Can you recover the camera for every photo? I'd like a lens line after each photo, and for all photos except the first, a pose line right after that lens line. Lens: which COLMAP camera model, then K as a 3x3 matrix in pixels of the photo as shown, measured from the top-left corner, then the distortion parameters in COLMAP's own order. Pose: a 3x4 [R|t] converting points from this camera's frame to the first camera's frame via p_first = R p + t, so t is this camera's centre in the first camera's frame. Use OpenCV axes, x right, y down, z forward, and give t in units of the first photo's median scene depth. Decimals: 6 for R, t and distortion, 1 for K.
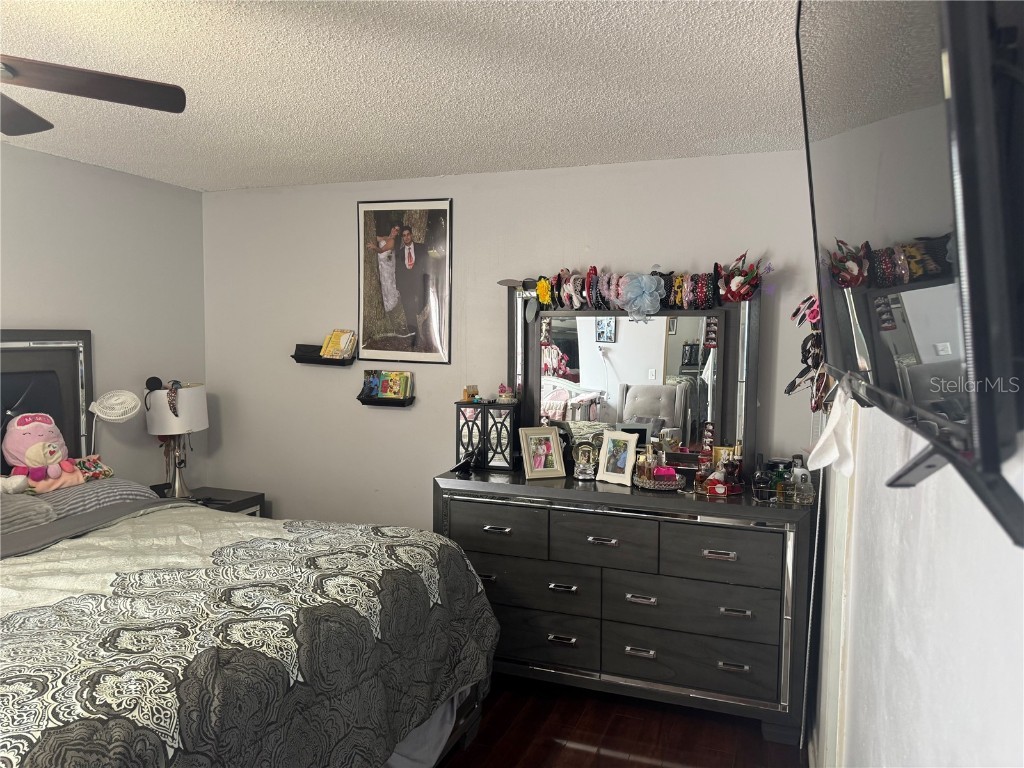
lens RADIAL K [[717.8, 0, 513.8], [0, 717.8, 381.5], [0, 0, 1]] dist [0.055694, -0.051249]
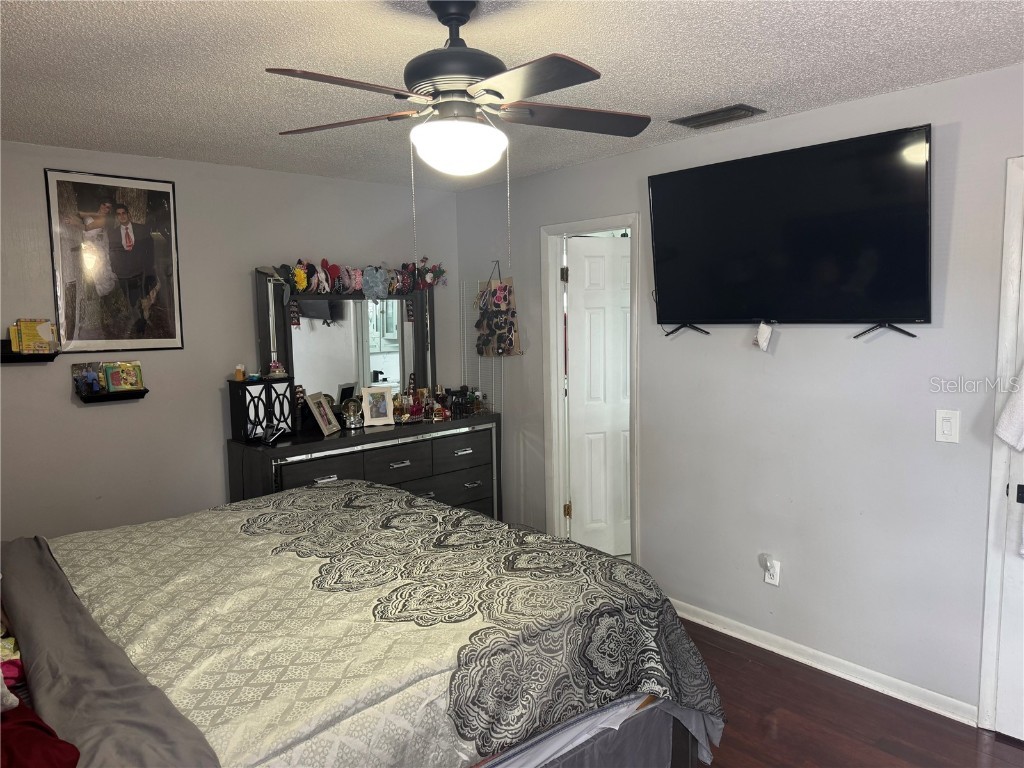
lens RADIAL K [[717.8, 0, 521.1], [0, 717.8, 381.4], [0, 0, 1]] dist [0.055694, -0.051249]
pose [[0.480201, -0.114535, 0.869649, -0.758981], [0.086663, 0.992783, 0.082898, -0.022798], [-0.872867, 0.035559, 0.486661, 0.105454]]
